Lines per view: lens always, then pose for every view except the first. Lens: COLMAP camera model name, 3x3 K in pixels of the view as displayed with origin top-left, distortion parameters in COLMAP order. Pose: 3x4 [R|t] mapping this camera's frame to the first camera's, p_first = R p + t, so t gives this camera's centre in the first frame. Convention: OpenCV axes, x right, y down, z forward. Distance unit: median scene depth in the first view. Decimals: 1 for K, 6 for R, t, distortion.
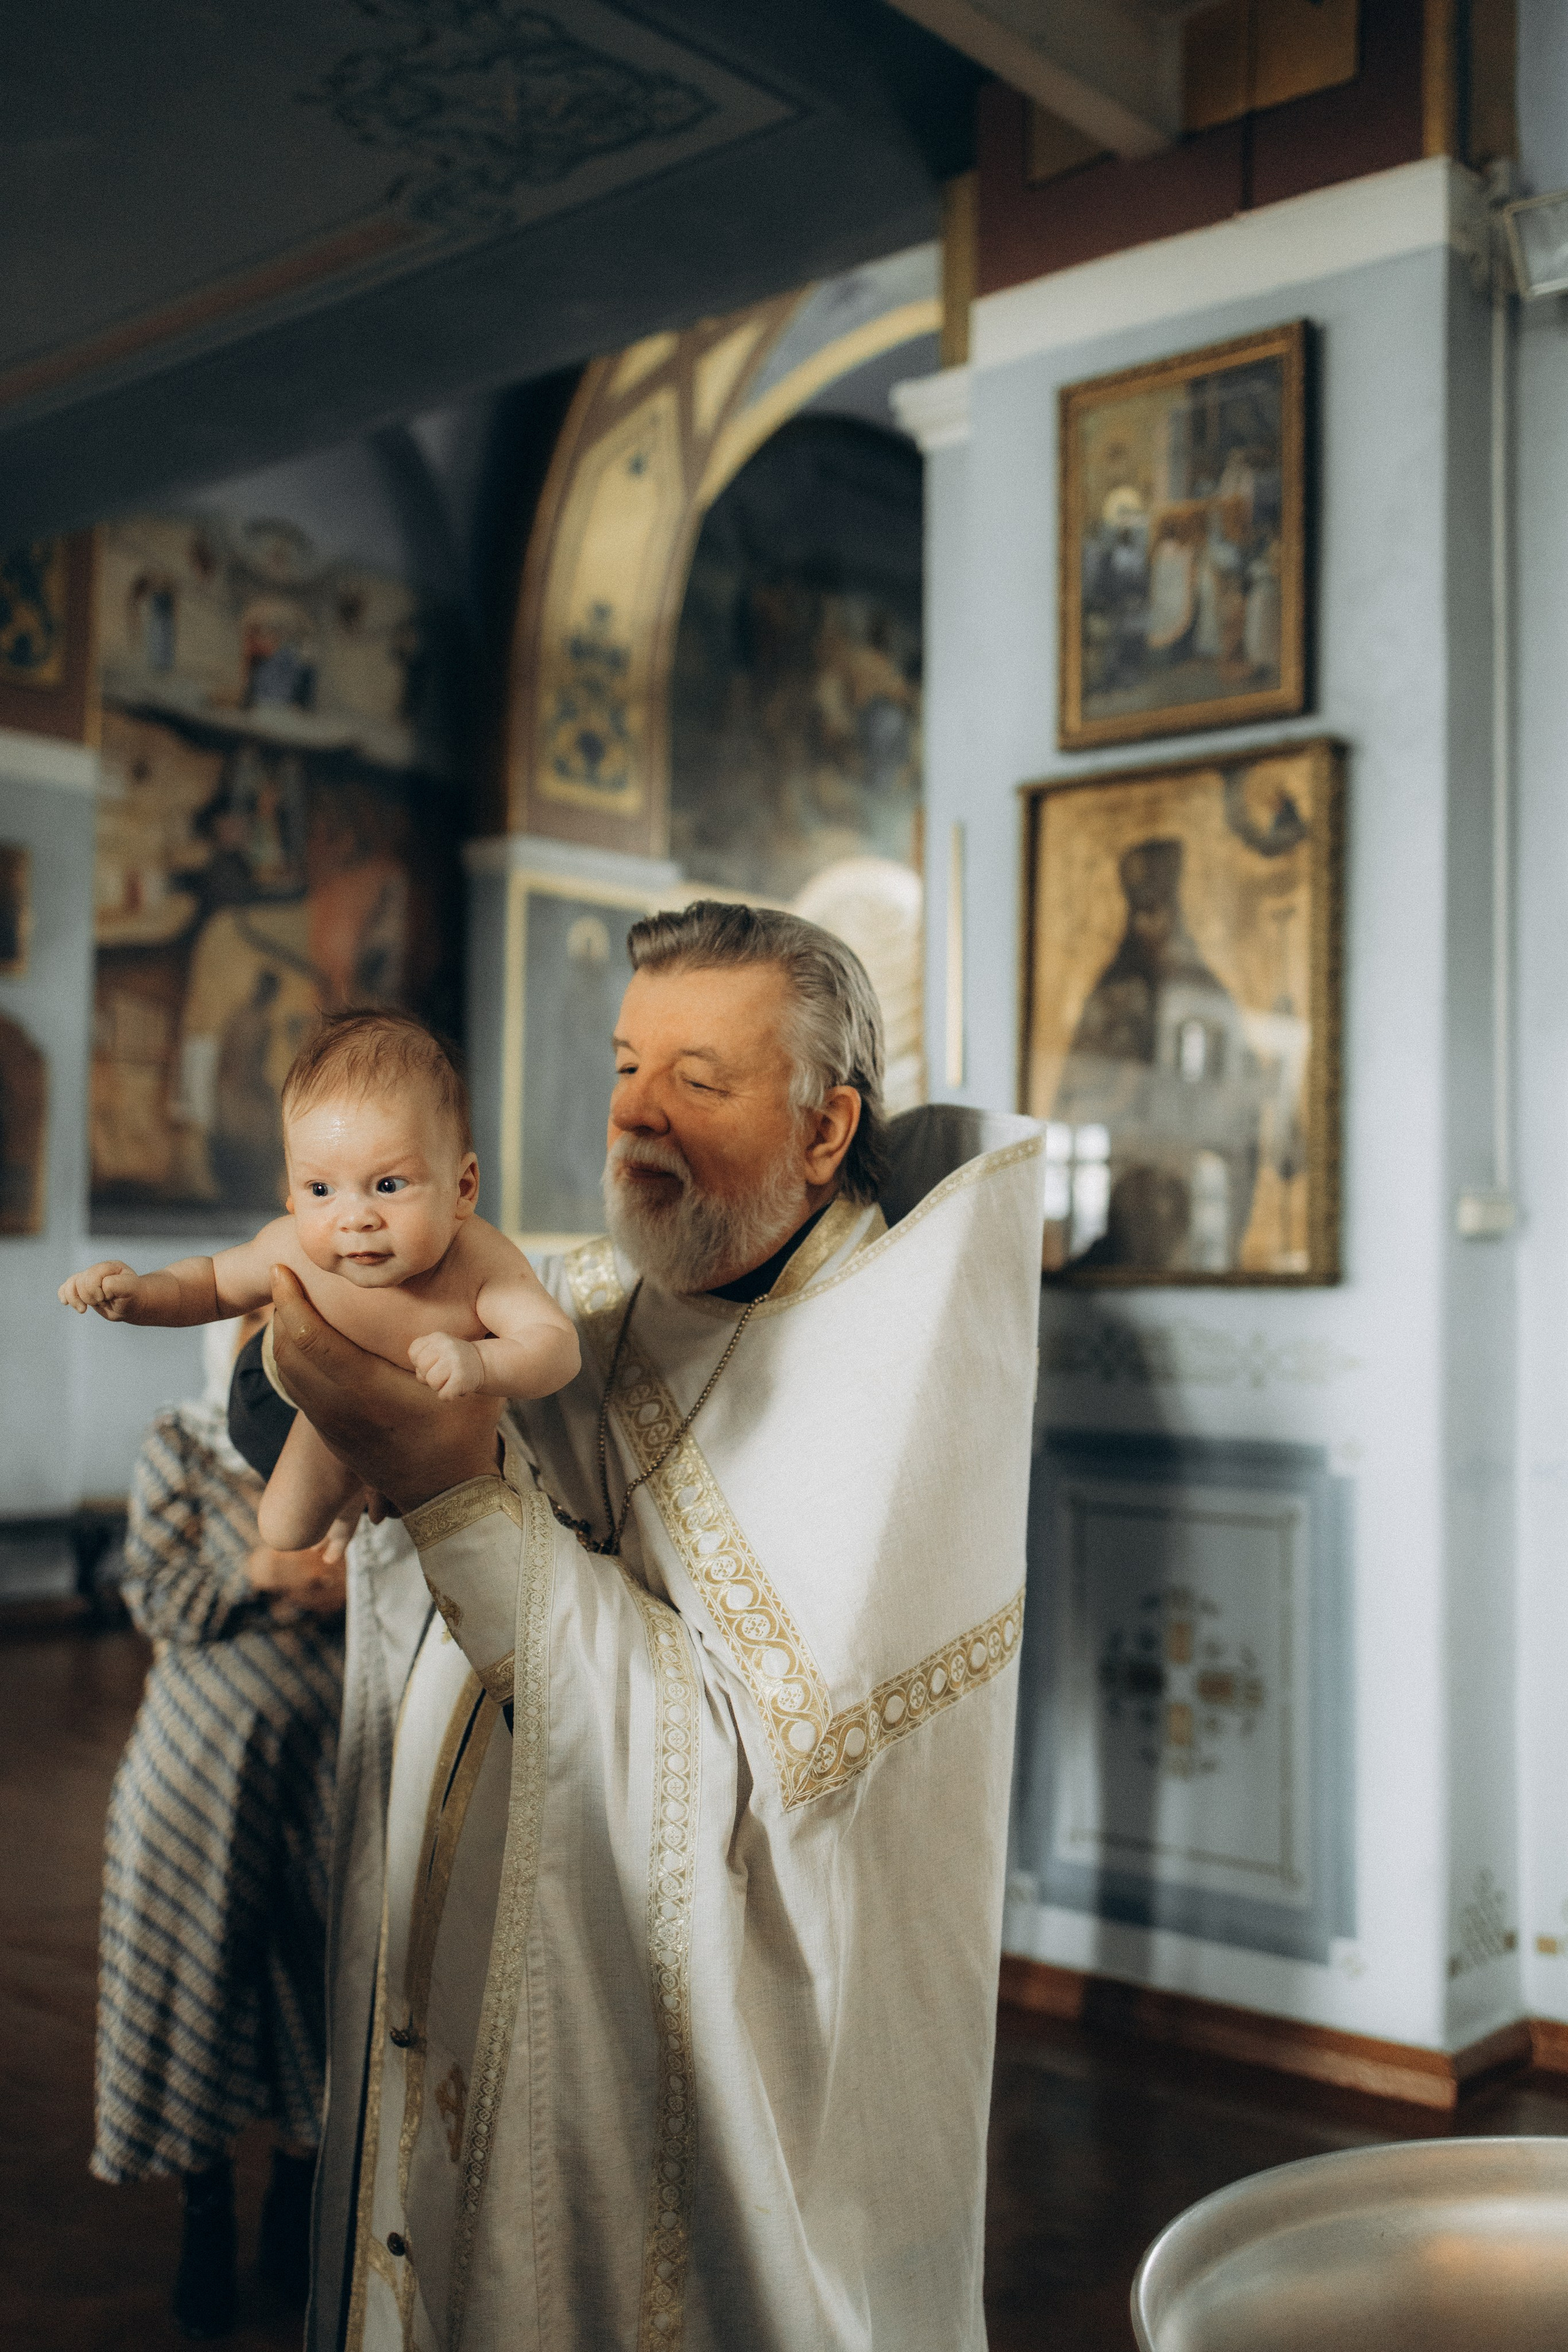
lens RADIAL K [[2261.7, 0, 784.0], [0, 2261.7, 1176.0], [0, 0, 1]] dist [0.006544, 0.162862]
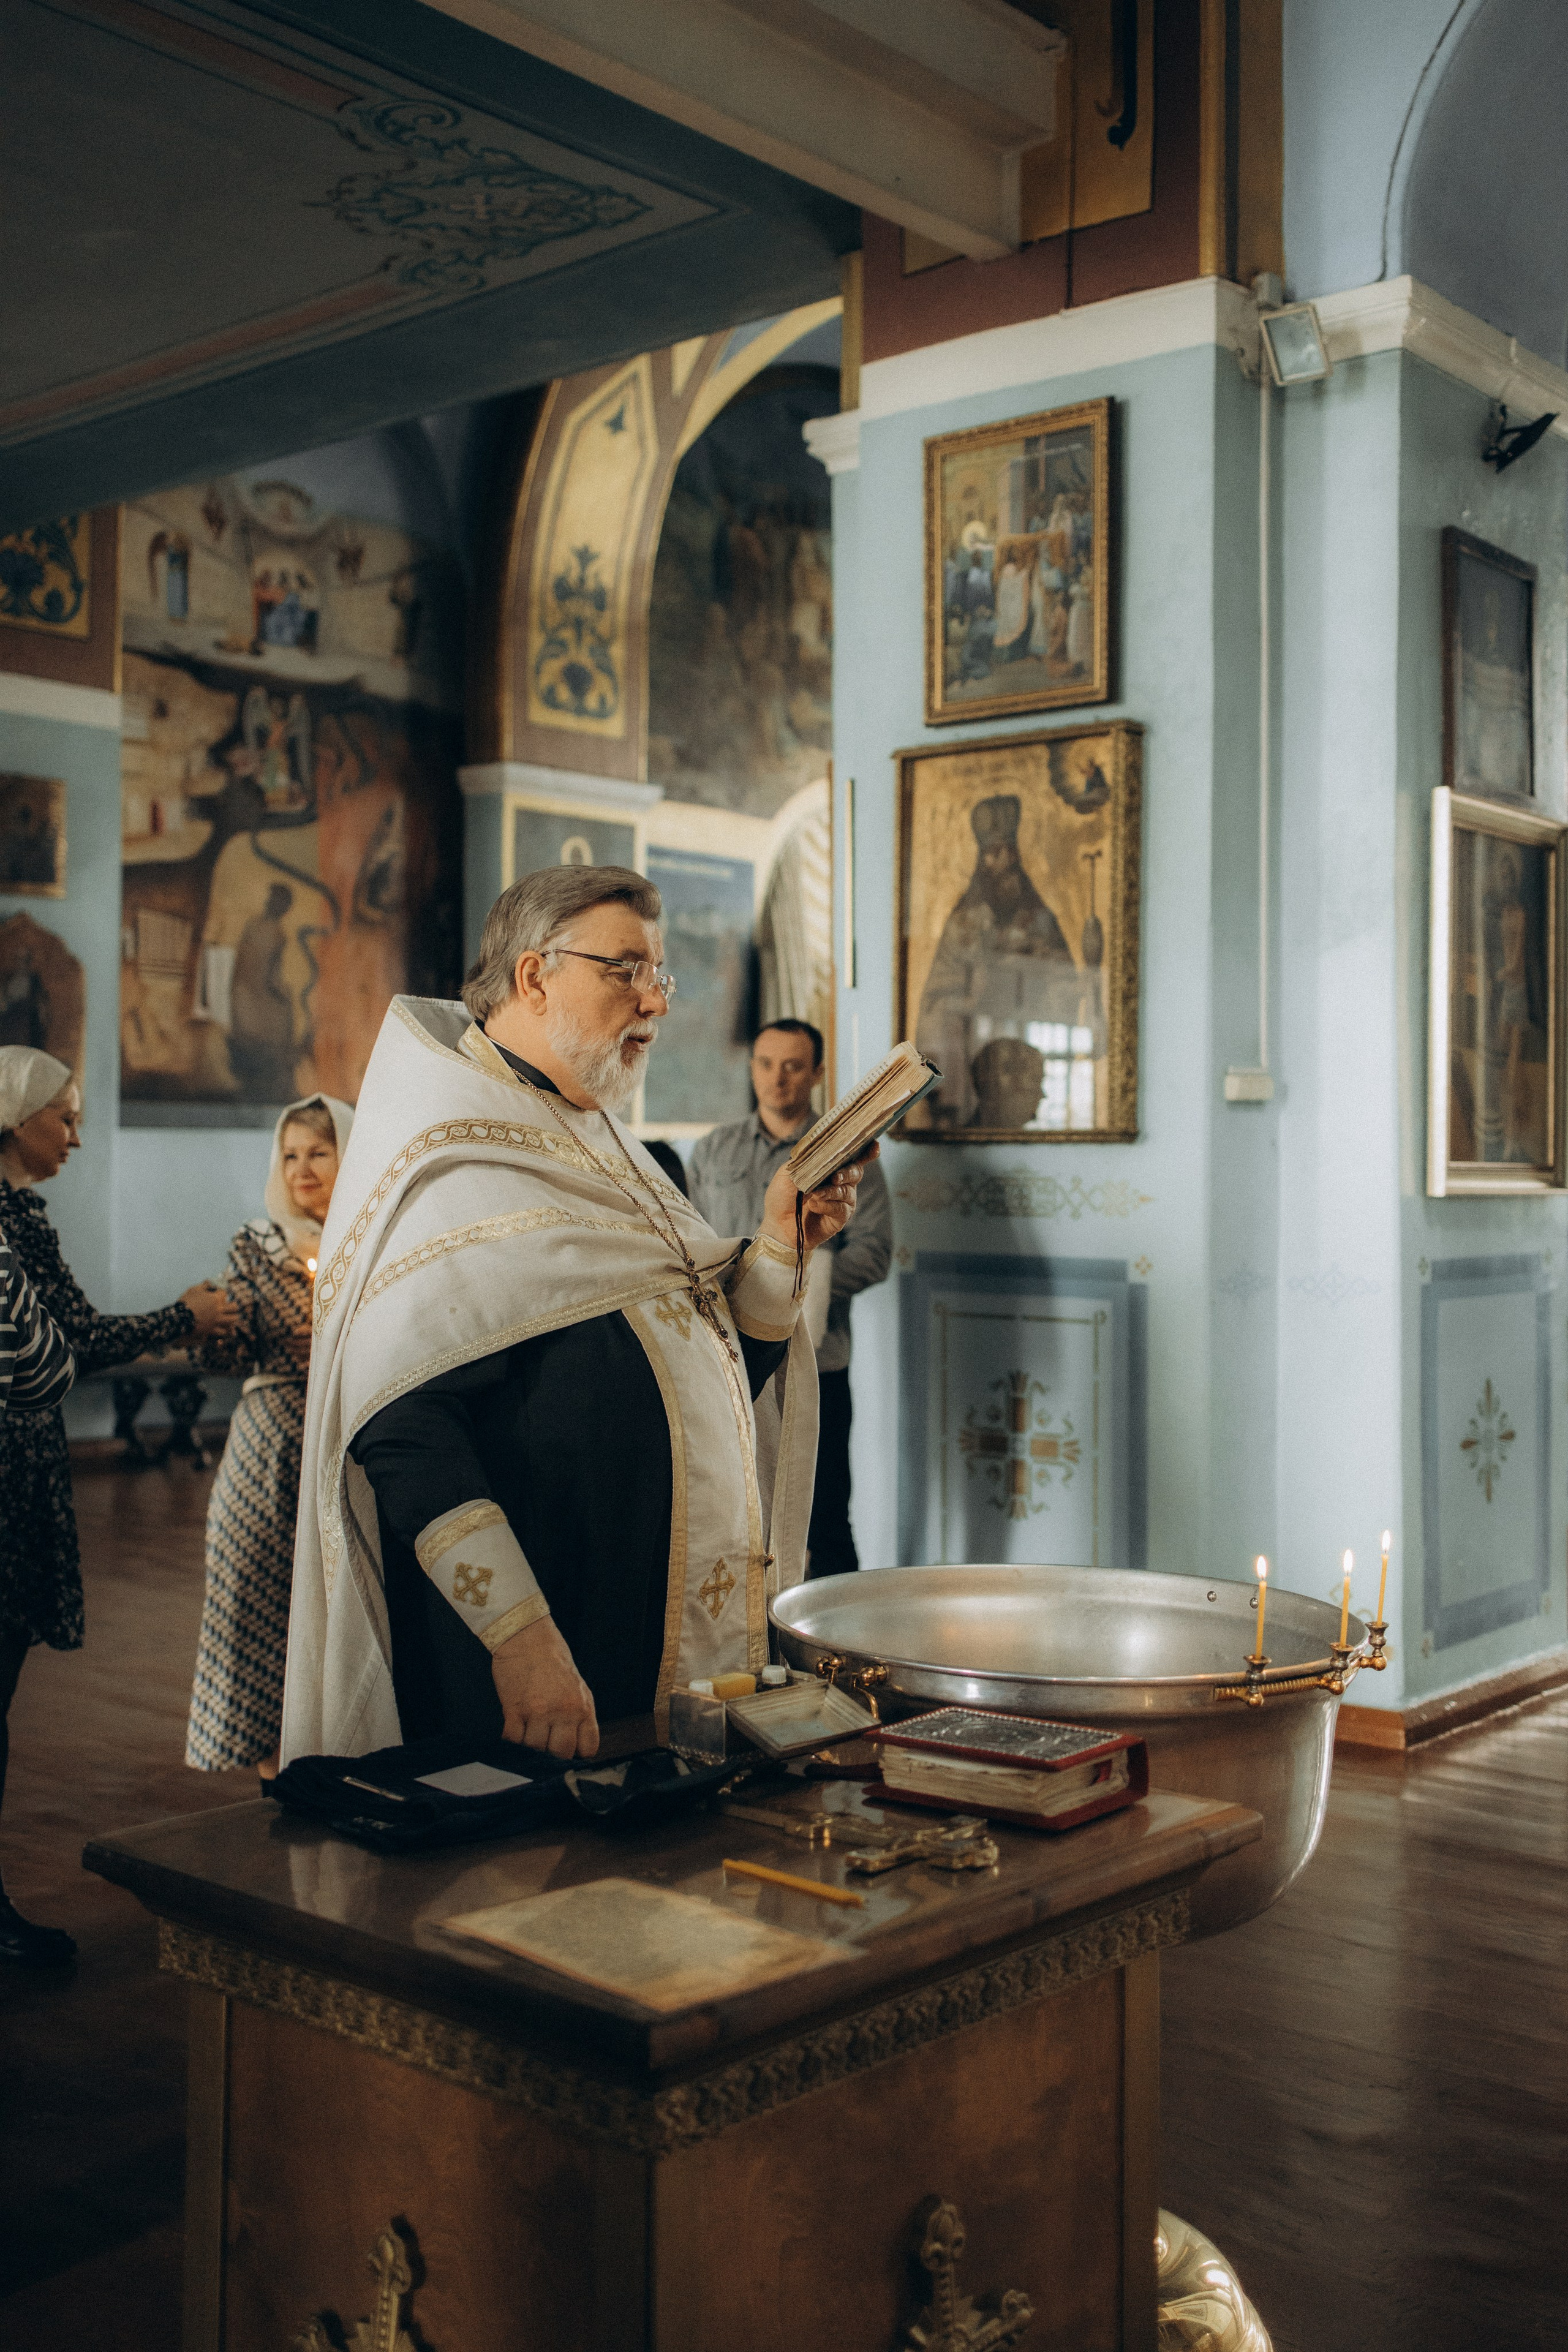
lens RADIAL K [[2358.5, 0, 1074.5], [0, 2358.5, 1116.9], [0, 0, 1]] dist [-0.010520, 0.193538]
pose [[0.994209, -0.009626, 0.107028, 0.055777], [0.007768, 0.999812, 0.017768, 0.009129], [-0.107179, -0.016834, 0.994097, -0.312222]]
